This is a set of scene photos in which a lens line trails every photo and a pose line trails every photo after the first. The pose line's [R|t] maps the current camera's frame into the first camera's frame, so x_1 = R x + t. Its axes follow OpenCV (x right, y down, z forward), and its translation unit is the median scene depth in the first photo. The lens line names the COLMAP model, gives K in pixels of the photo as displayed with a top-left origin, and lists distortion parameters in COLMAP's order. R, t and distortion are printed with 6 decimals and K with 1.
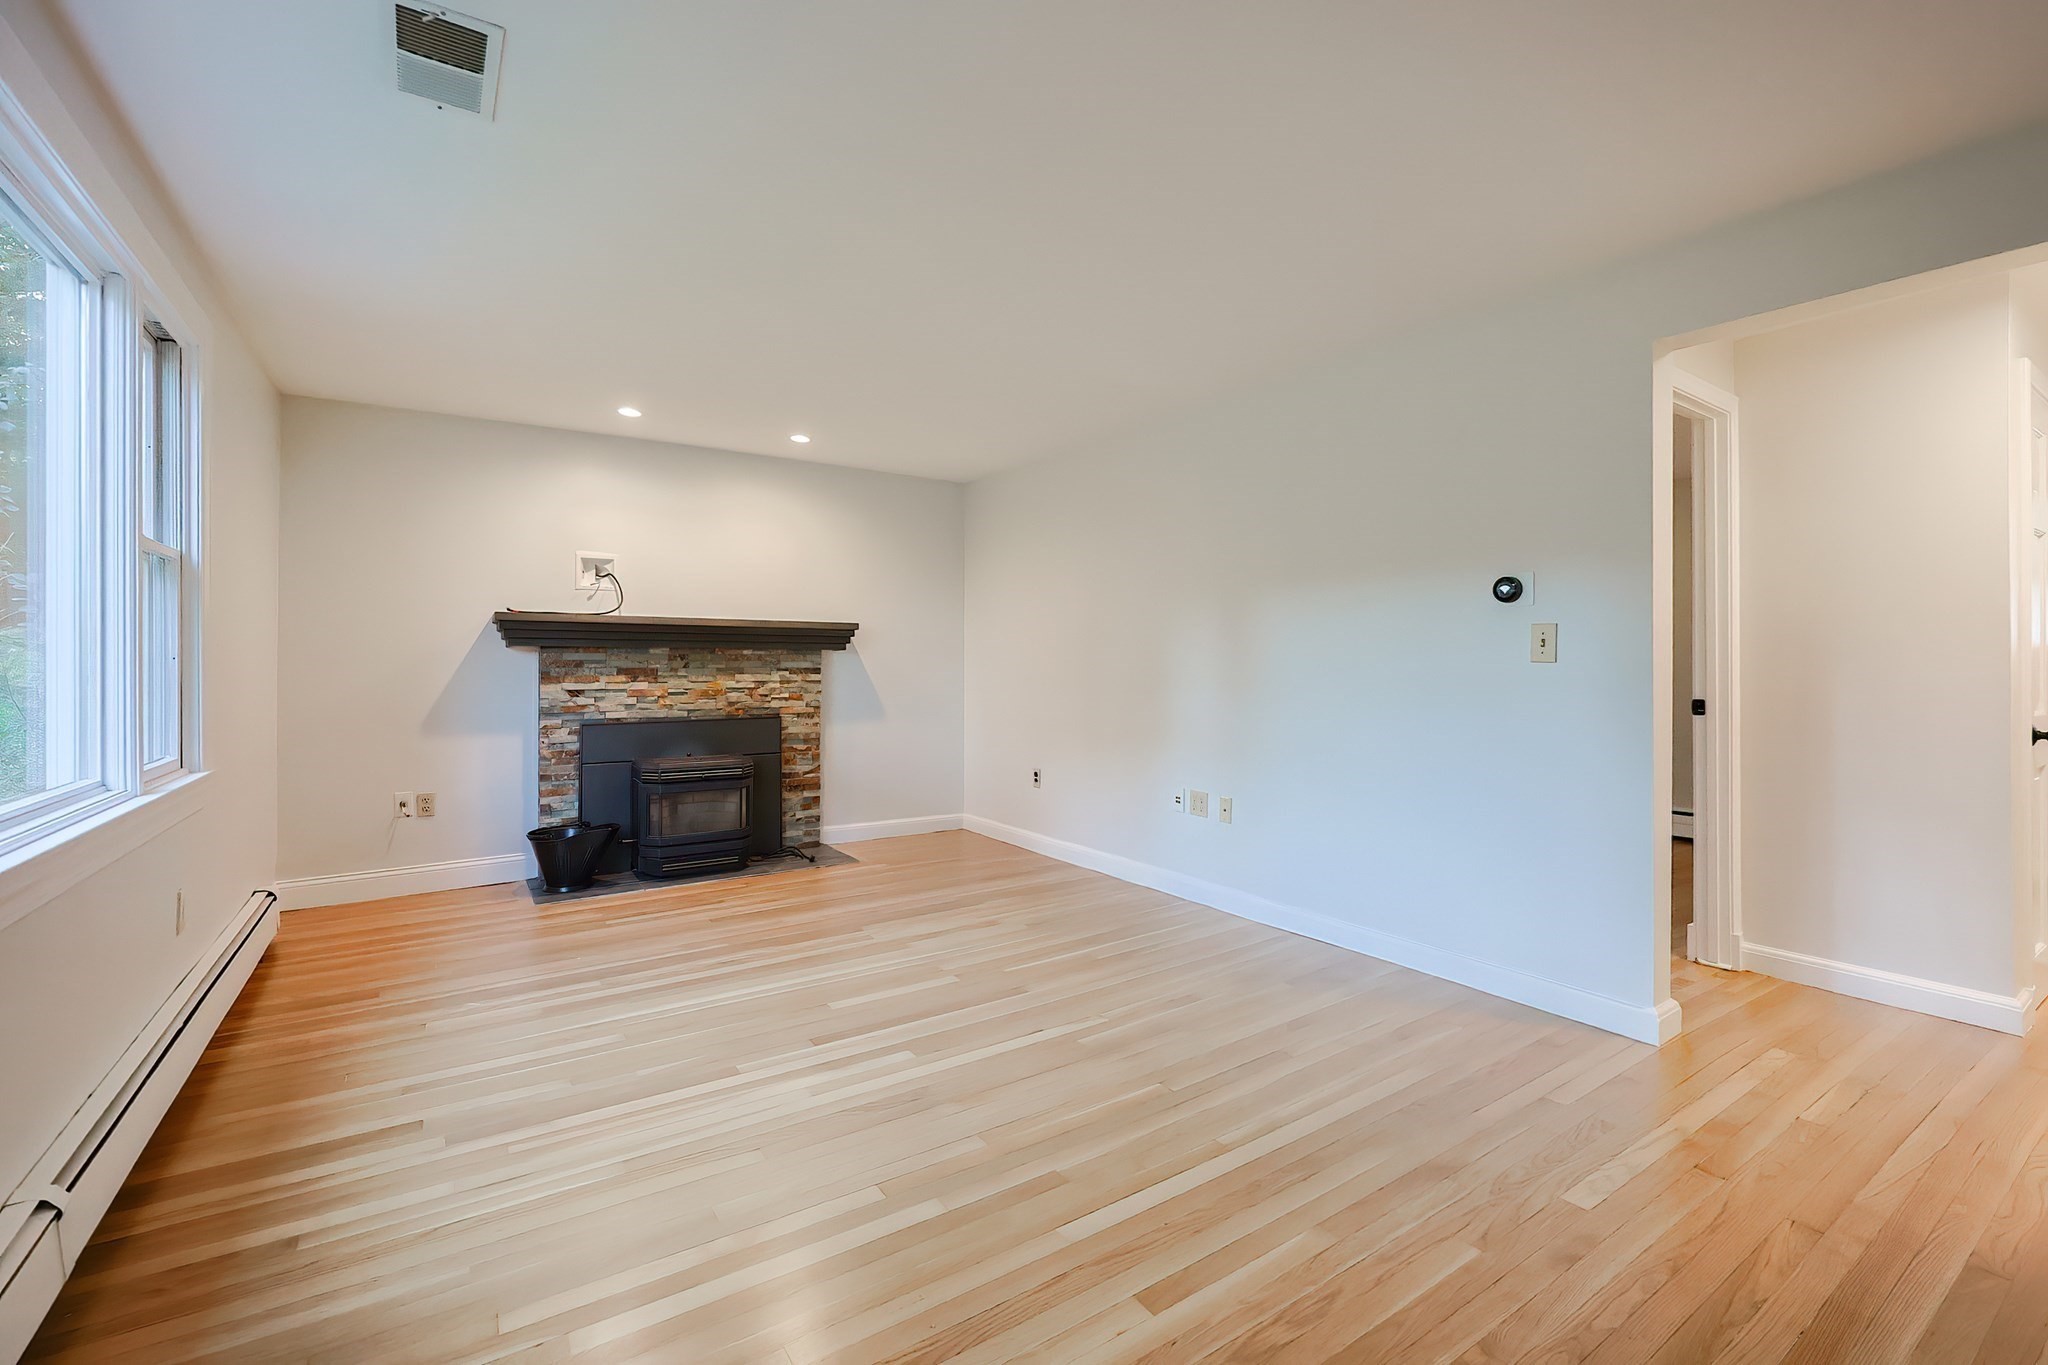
lens RADIAL K [[864.1, 0, 1027.4], [0, 864.1, 663.2], [0, 0, 1]] dist [0.000278, 0.000406]
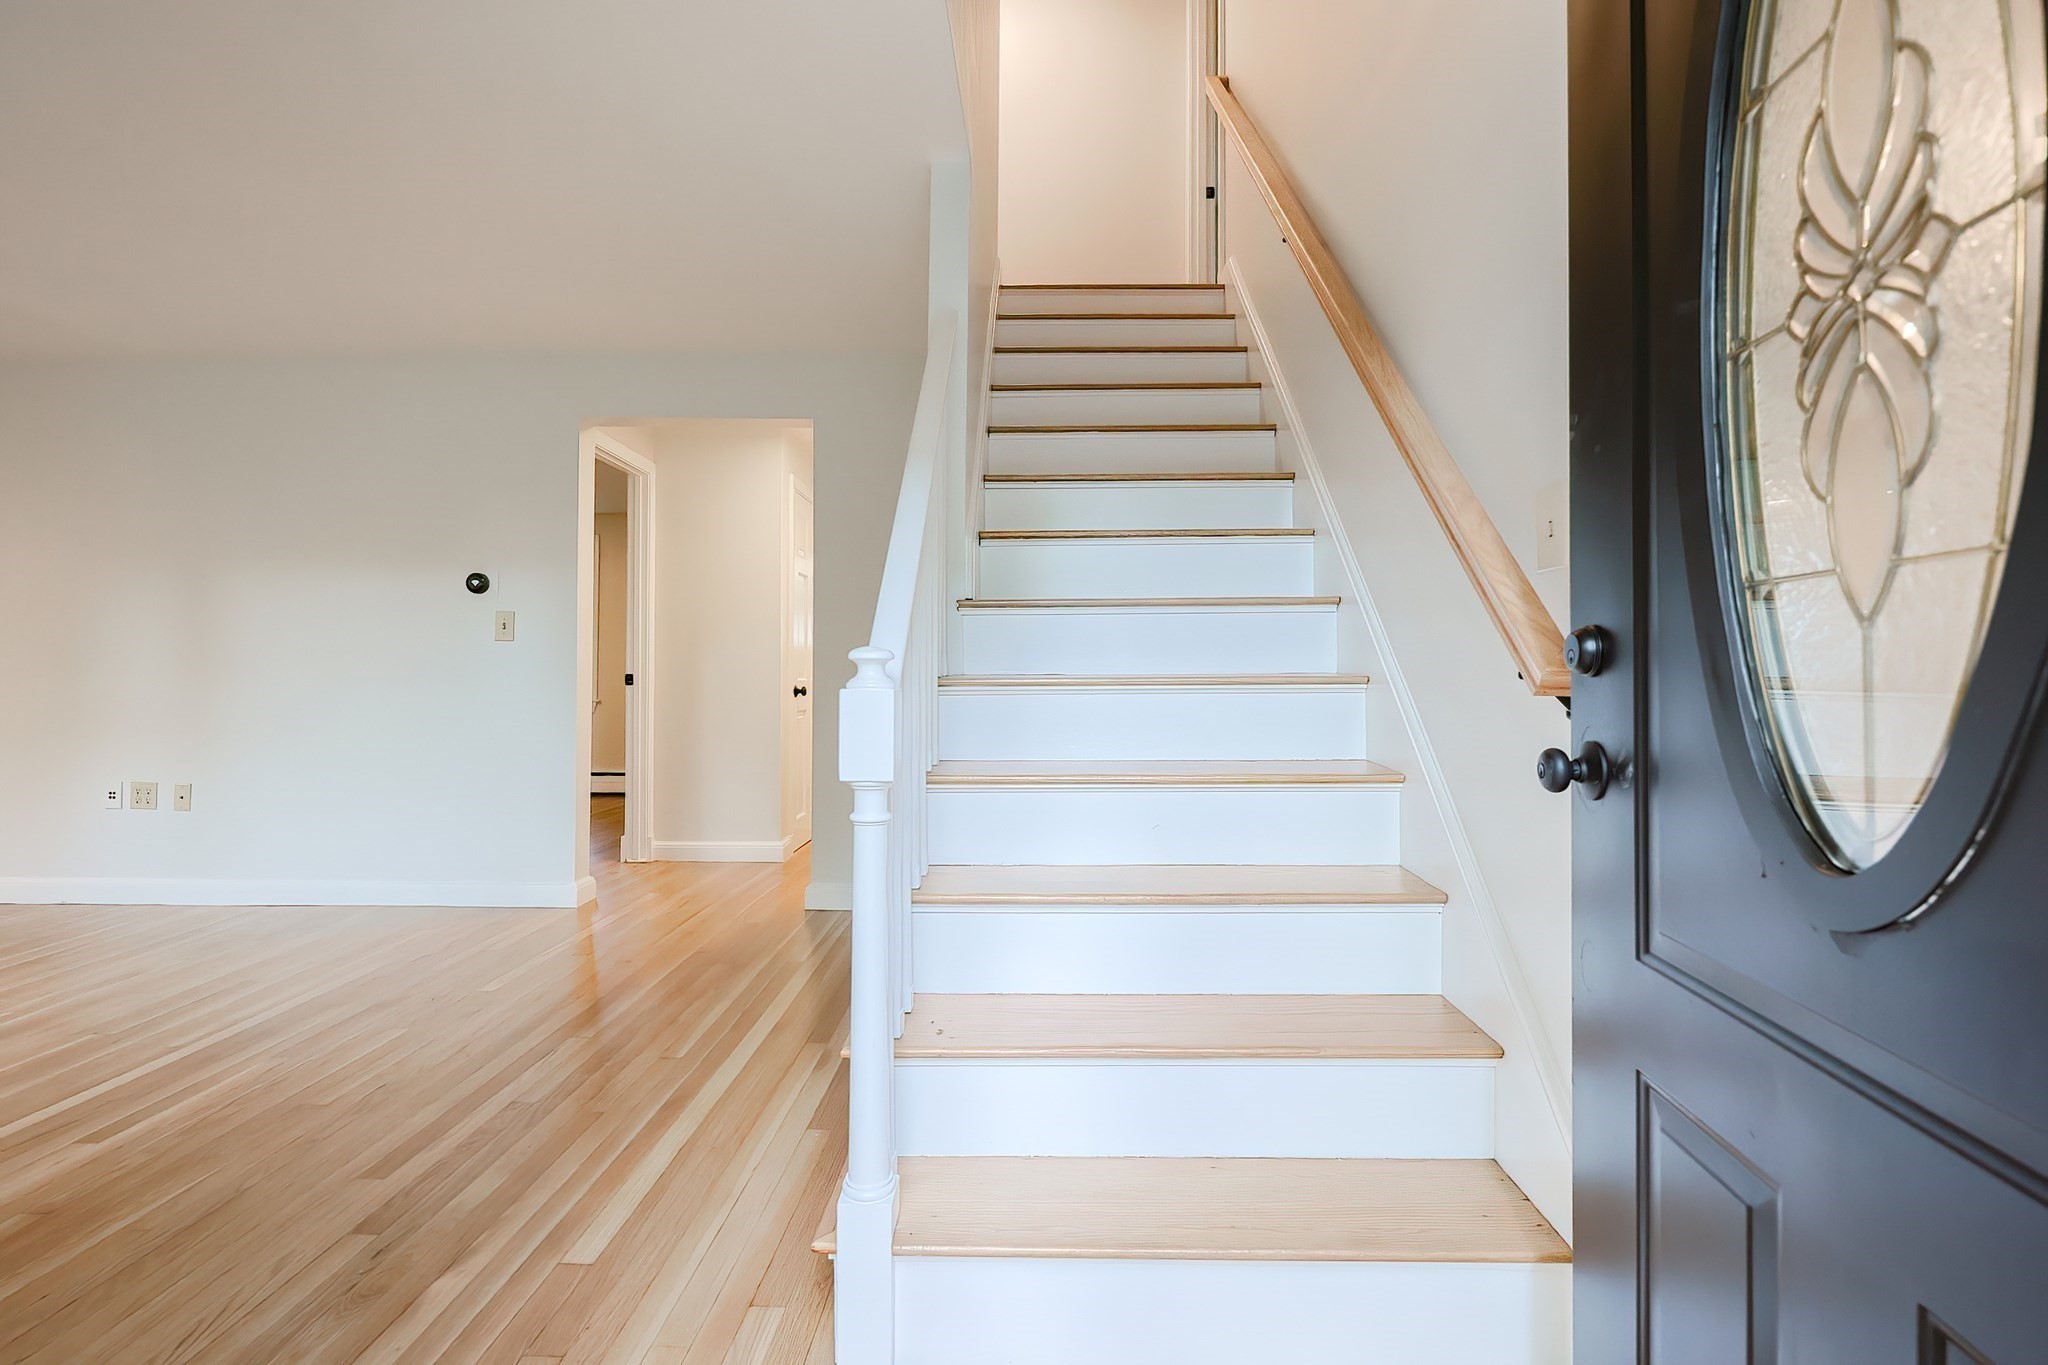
lens RADIAL K [[921.8, 0, 1029.3], [0, 921.8, 670.4], [0, 0, 1]] dist [0.000509, -0.003938]
pose [[0.567879, 0.005425, 0.823094, -0.094964], [-0.004096, 0.999985, -0.003765, 0.044074], [-0.823102, -0.001233, 0.567892, -0.431727]]
